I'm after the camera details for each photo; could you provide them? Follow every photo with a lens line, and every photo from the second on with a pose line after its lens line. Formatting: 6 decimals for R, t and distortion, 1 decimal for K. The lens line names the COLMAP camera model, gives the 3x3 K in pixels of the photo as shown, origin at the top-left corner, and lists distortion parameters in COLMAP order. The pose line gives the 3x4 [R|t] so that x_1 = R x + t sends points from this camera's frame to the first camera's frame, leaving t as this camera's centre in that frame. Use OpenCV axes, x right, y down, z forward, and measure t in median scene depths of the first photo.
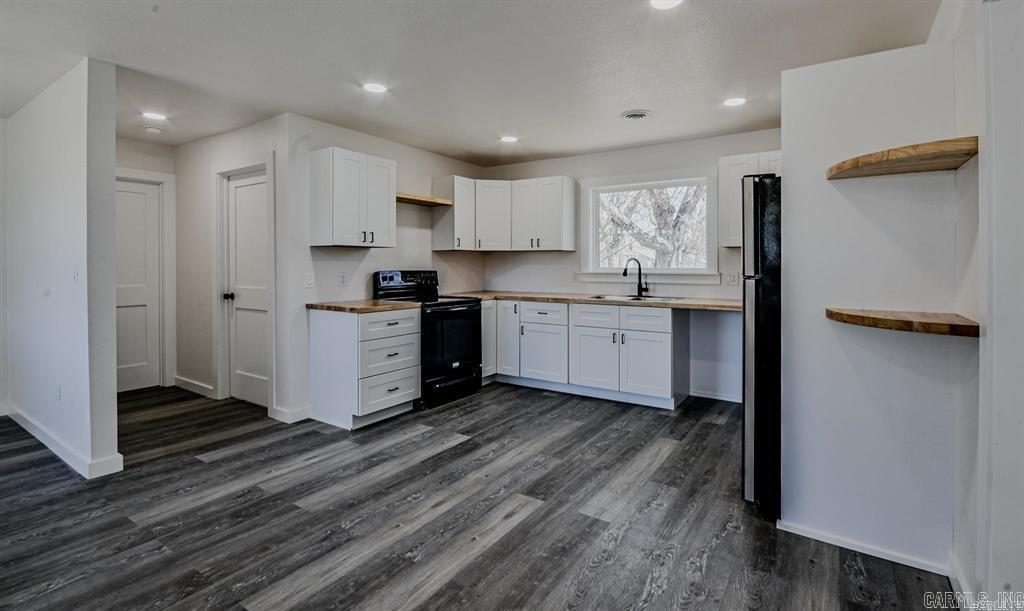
lens RADIAL K [[485.1, 0, 494.9], [0, 485.1, 260.9], [0, 0, 1]] dist [-0.001335, 0.000162]
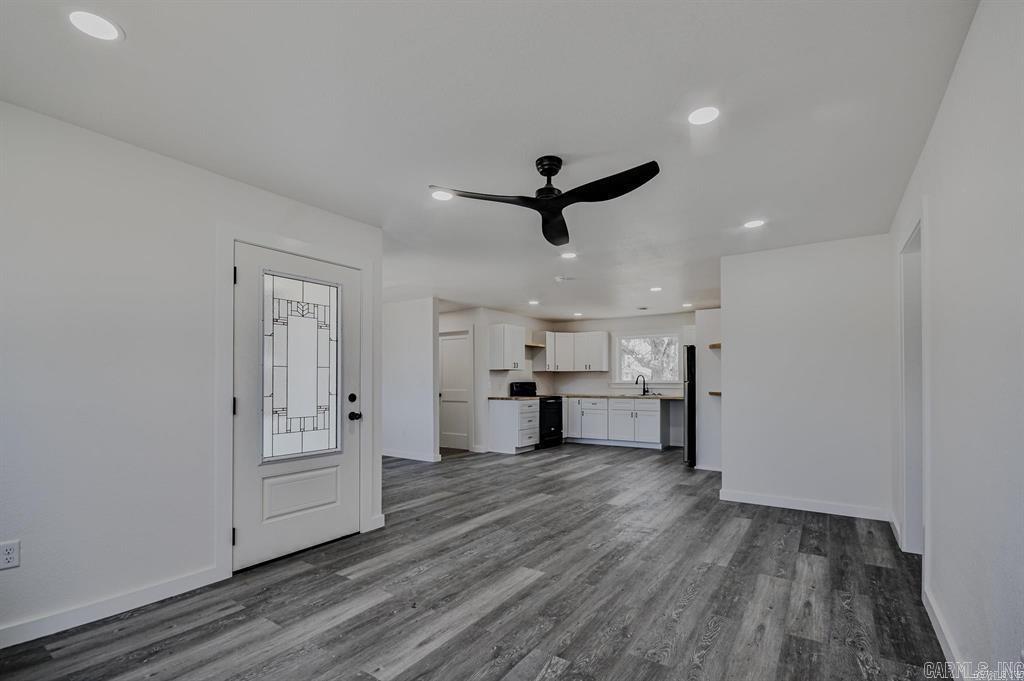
lens RADIAL K [[489.1, 0, 512.8], [0, 489.1, 385.2], [0, 0, 1]] dist [0.008441, 0.000615]
pose [[0.998951, -0.004069, 0.045601, -0.310022], [0.003532, 0.999924, 0.011853, 0.009721], [-0.045646, -0.011679, 0.998889, -0.914777]]
